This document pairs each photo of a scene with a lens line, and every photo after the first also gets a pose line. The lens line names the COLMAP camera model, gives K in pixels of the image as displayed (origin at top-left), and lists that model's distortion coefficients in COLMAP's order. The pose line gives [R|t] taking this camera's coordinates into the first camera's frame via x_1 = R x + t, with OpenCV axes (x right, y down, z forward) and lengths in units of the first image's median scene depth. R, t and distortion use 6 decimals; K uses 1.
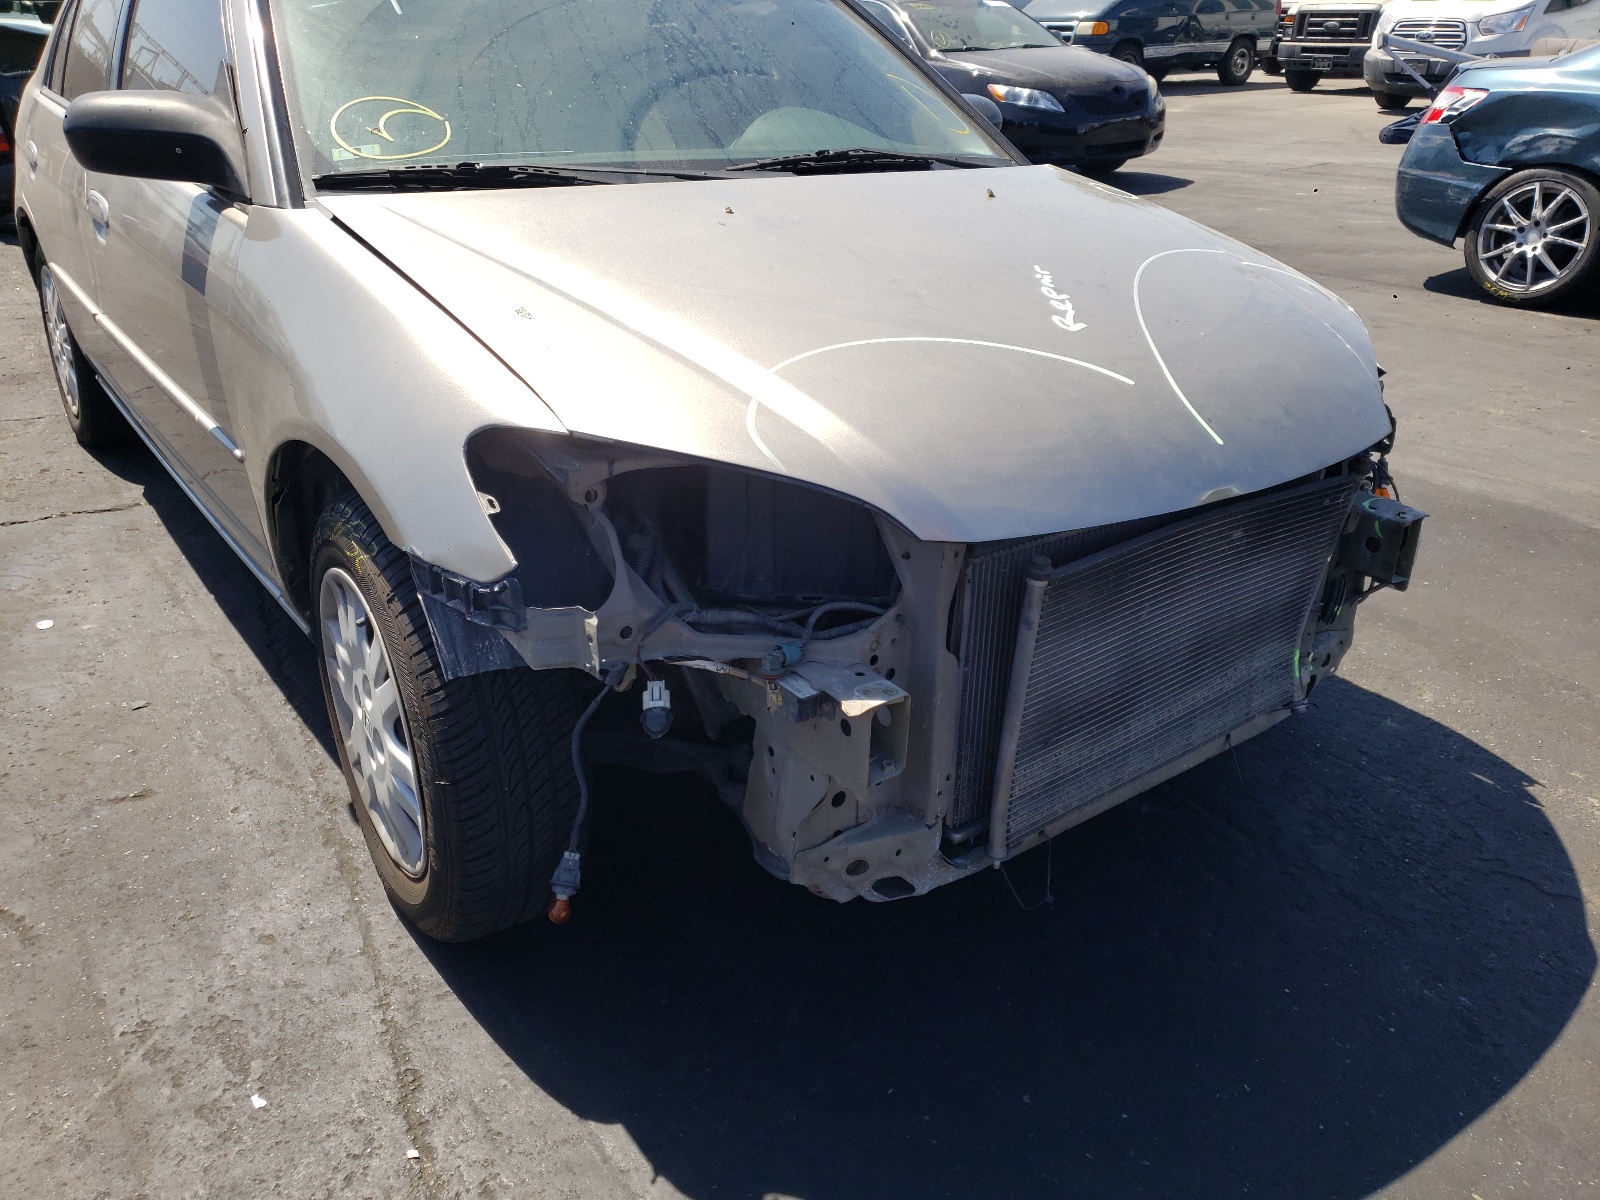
lens RADIAL K [[1237.8, 0, 812.9], [0, 1237.8, 555.2], [0, 0, 1]] dist [0.072572, -0.049255]
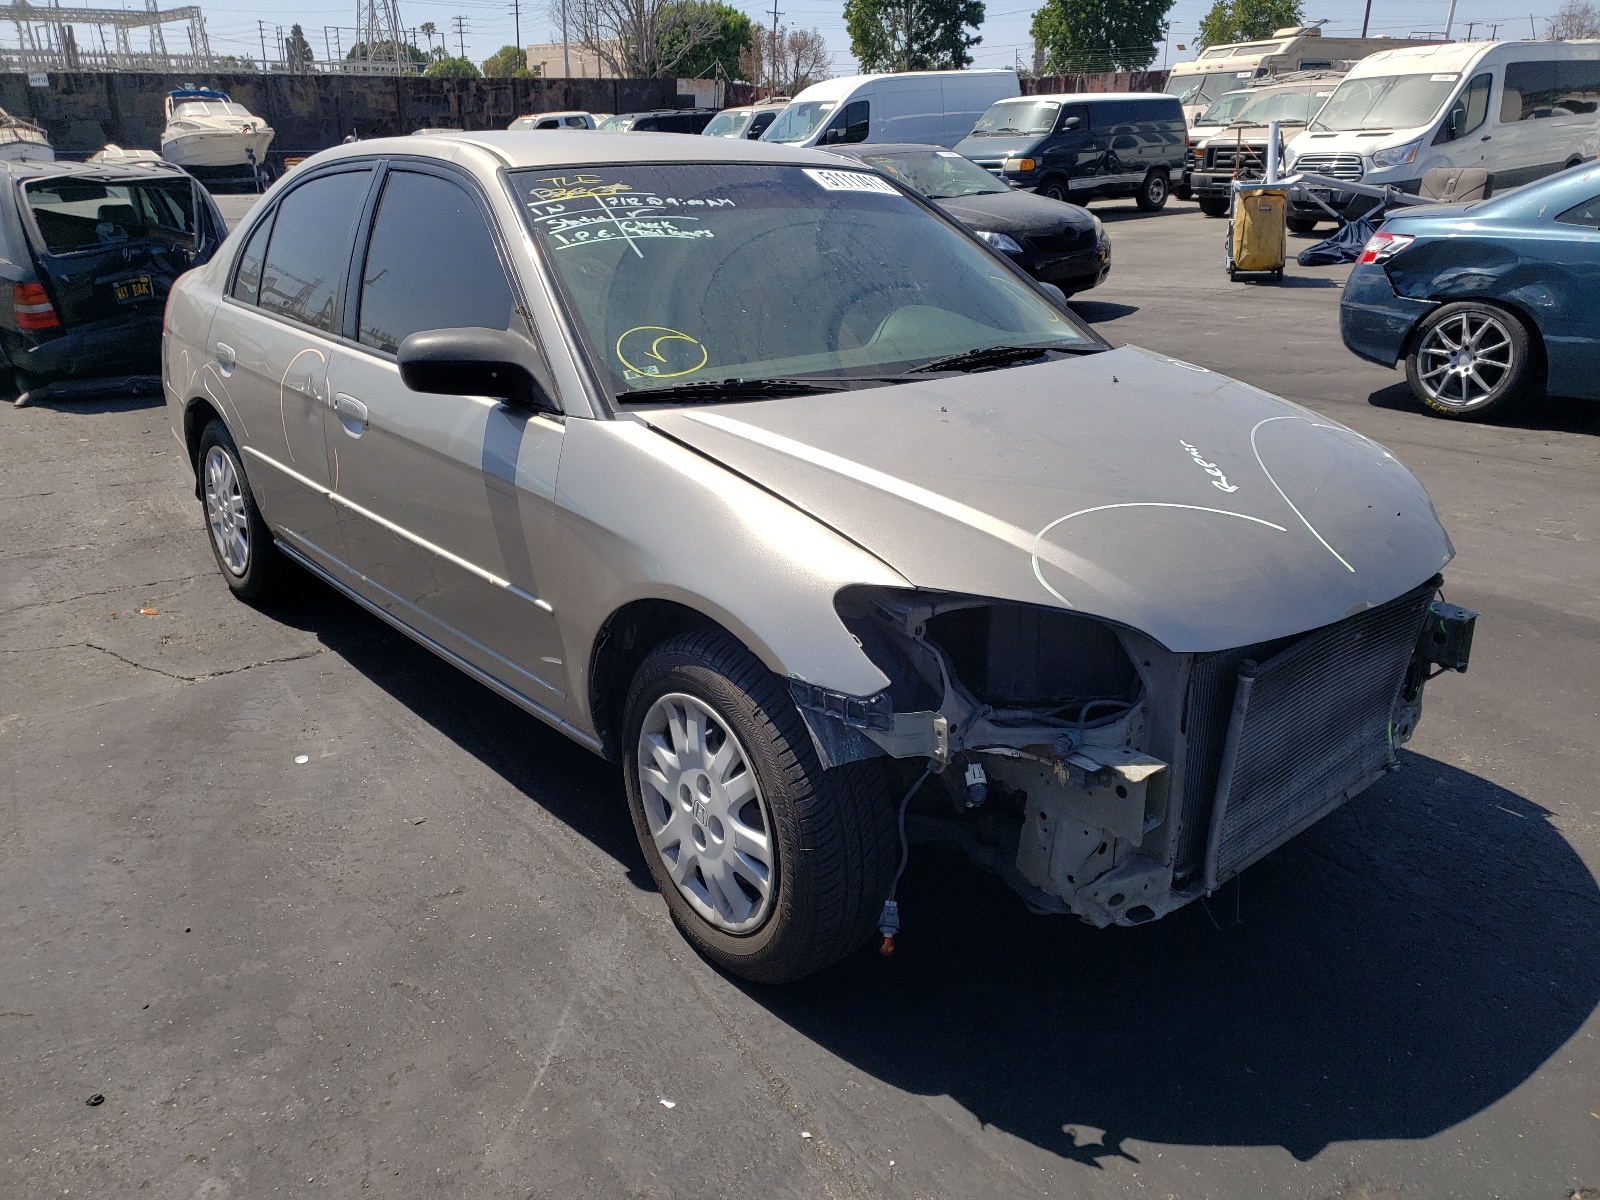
lens RADIAL K [[1237.8, 0, 812.9], [0, 1237.8, 555.2], [0, 0, 1]] dist [0.072572, -0.049255]
pose [[0.997497, -0.044308, 0.055098, -0.208173], [0.048961, 0.995074, -0.086197, -0.010370], [-0.051007, 0.088679, 0.994753, -0.211099]]
